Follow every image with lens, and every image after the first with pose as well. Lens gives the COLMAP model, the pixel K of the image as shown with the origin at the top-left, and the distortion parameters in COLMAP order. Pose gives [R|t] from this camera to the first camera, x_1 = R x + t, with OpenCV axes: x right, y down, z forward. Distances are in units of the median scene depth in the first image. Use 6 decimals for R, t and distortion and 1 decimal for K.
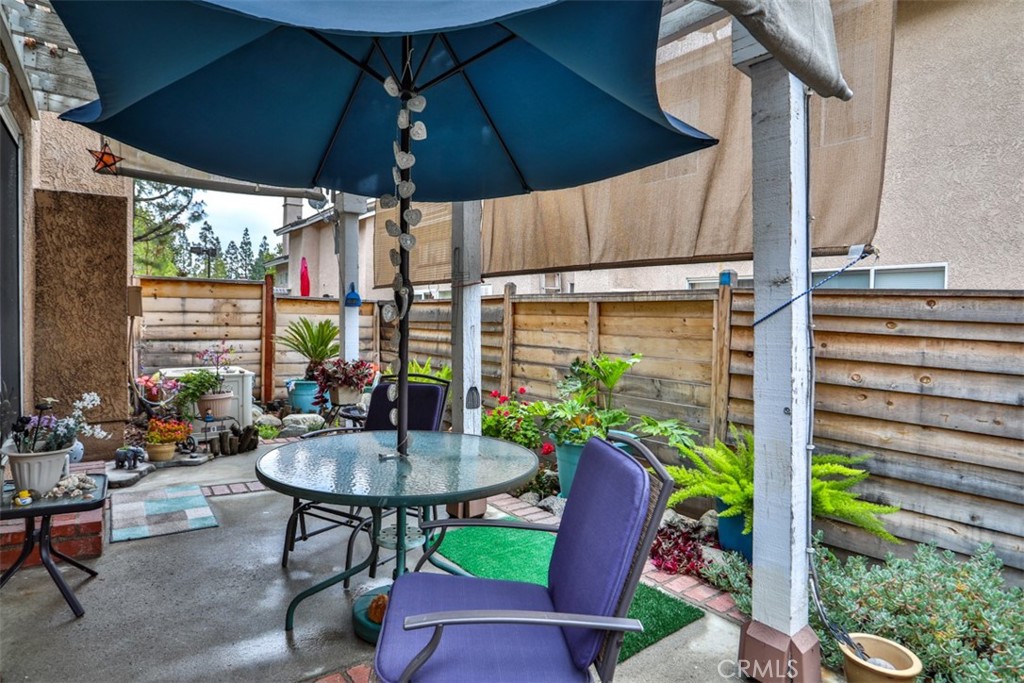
lens RADIAL K [[555.6, 0, 517.0], [0, 555.6, 331.4], [0, 0, 1]] dist [-0.069469, 0.033717]
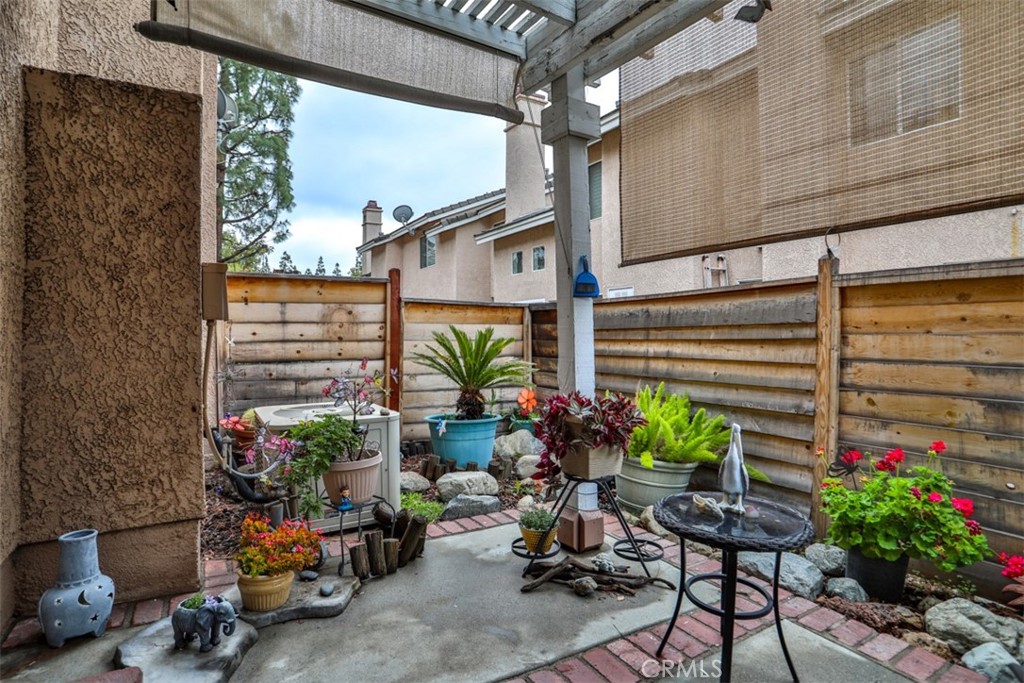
lens RADIAL K [[525.4, 0, 517.8], [0, 525.4, 332.3], [0, 0, 1]] dist [-0.075263, 0.032938]
pose [[0.995158, -0.022939, -0.095578, -0.287938], [0.020148, 0.999345, -0.030071, 0.004587], [0.096205, 0.027999, 0.994968, 0.419219]]
